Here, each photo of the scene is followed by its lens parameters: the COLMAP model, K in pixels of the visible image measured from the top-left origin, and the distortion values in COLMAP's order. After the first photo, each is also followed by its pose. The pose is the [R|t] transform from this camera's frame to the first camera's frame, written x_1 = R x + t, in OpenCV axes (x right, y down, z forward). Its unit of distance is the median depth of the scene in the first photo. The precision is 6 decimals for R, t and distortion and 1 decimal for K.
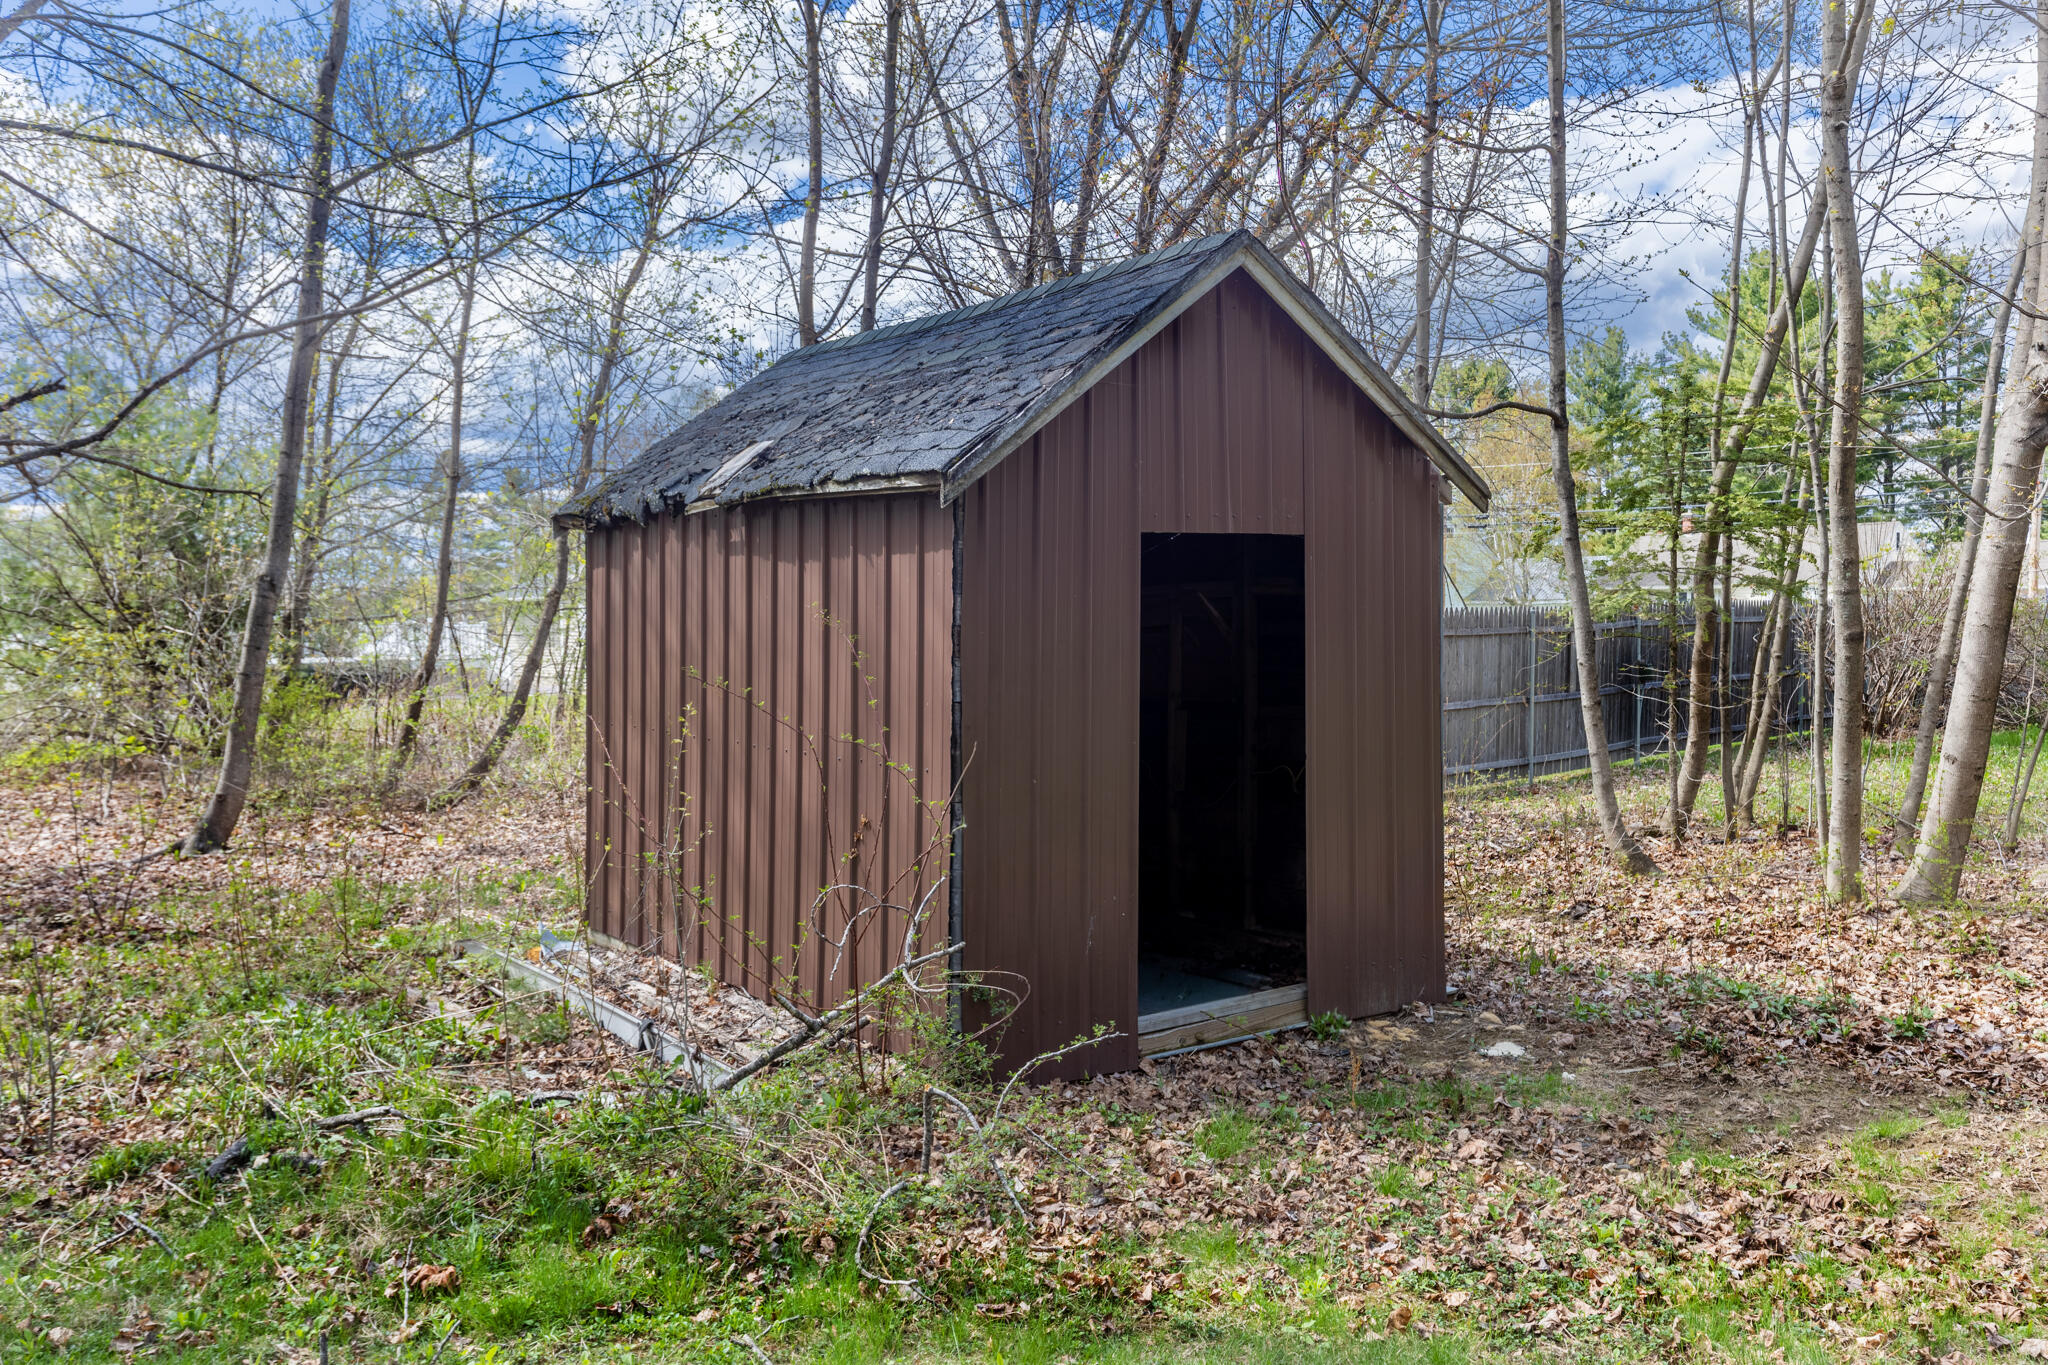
lens RADIAL K [[1742.9, 0, 1023.8], [0, 1742.9, 679.0], [0, 0, 1]] dist [0.028591, 0.001595]
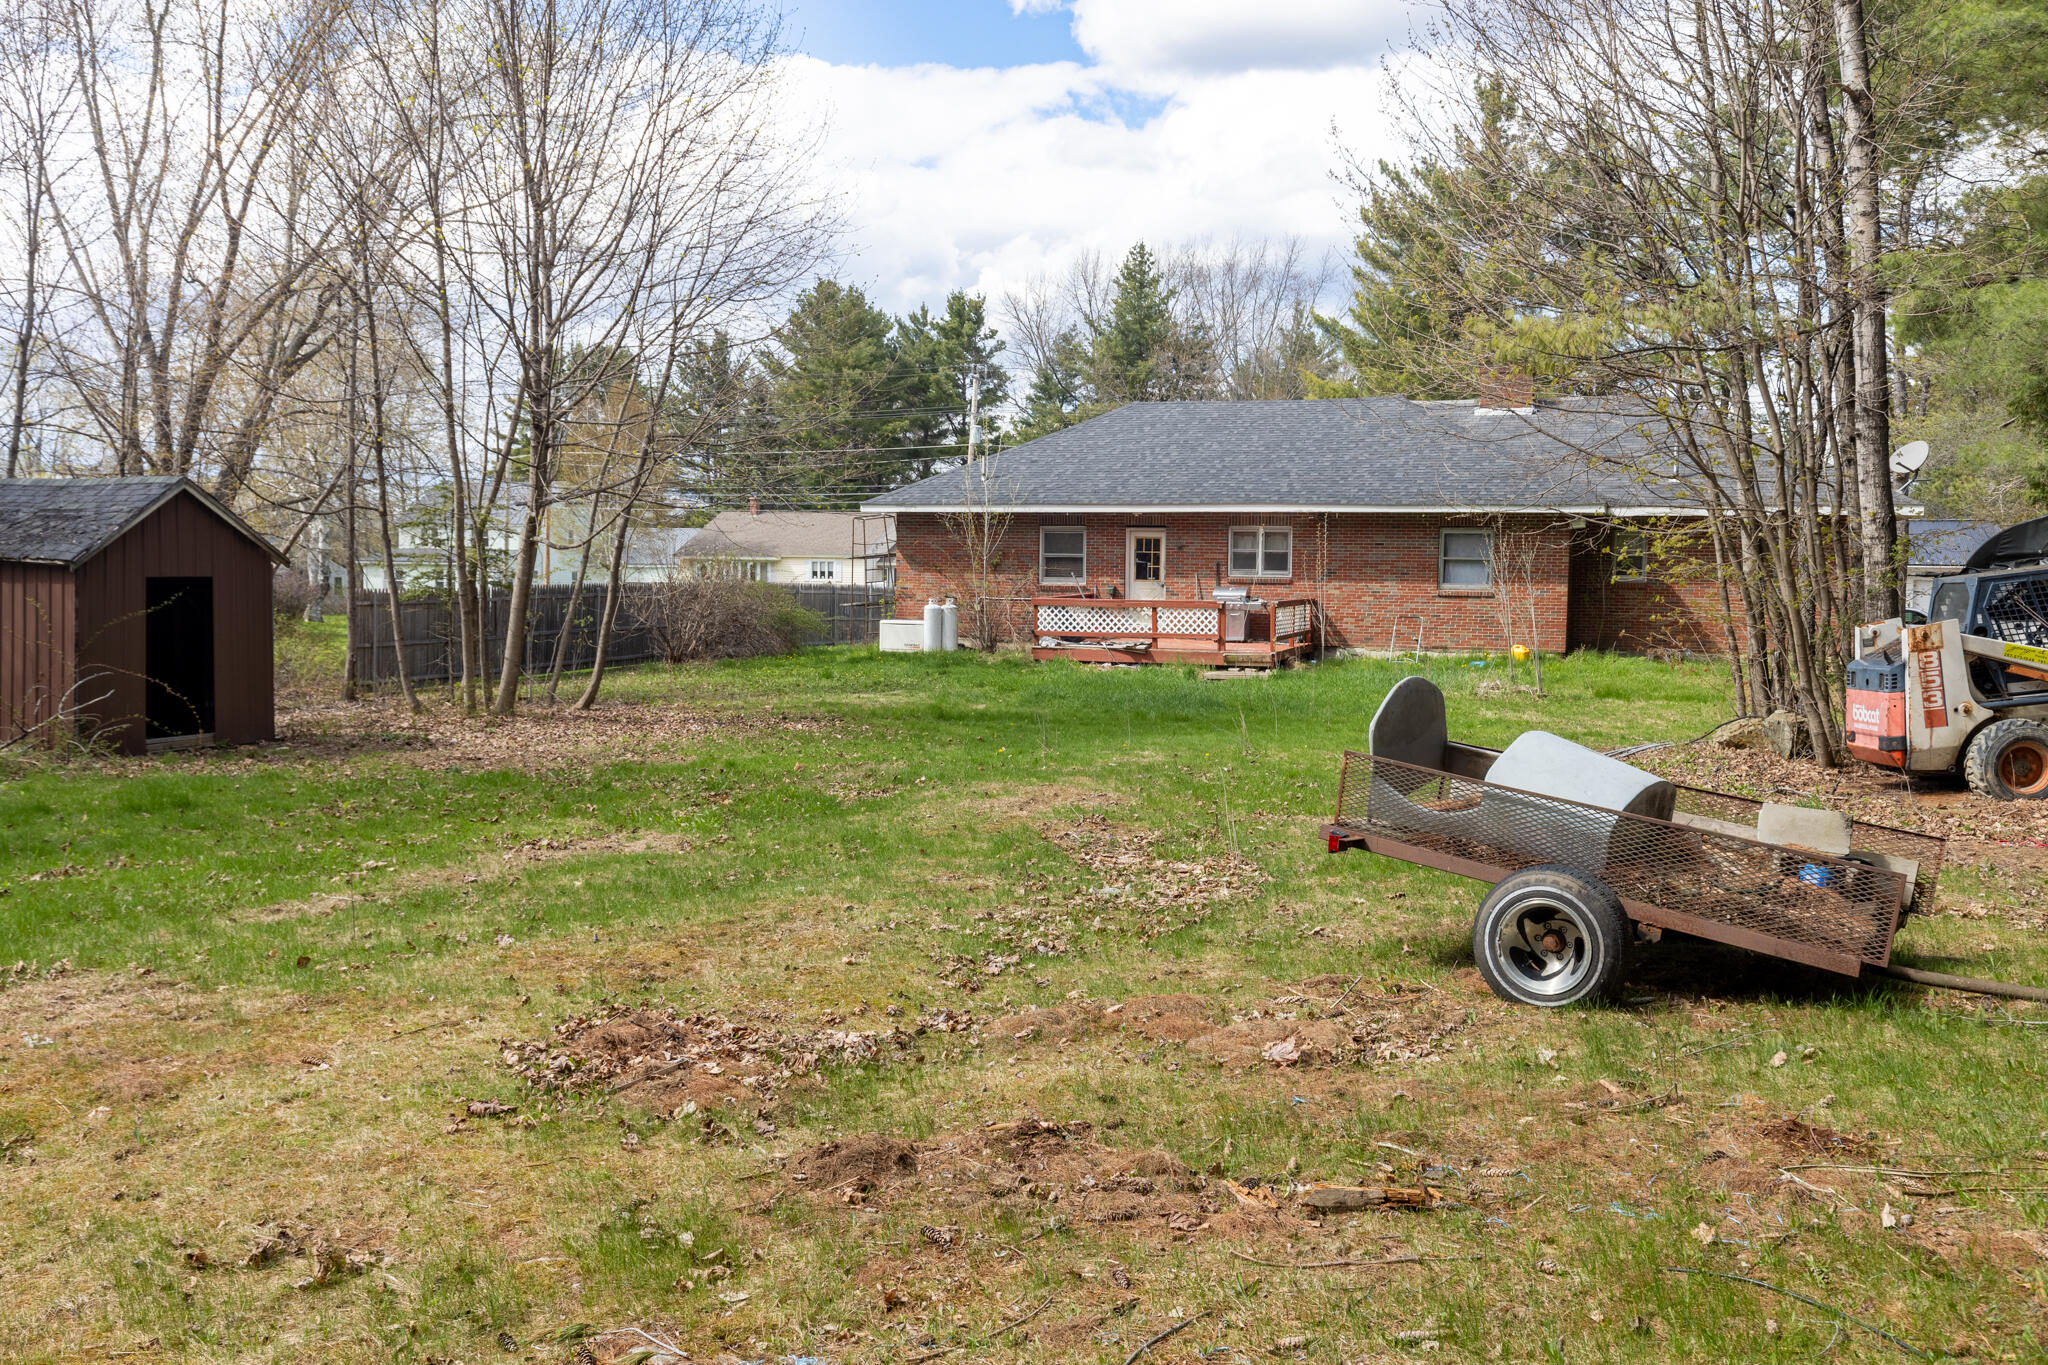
lens RADIAL K [[1742.9, 0, 1025.9], [0, 1742.9, 685.9], [0, 0, 1]] dist [0.028591, 0.001595]
pose [[0.898085, -0.000445, 0.439821, 0.098168], [-0.014698, 0.999411, 0.031023, -0.011021], [-0.439576, -0.034326, 0.897549, -2.433407]]
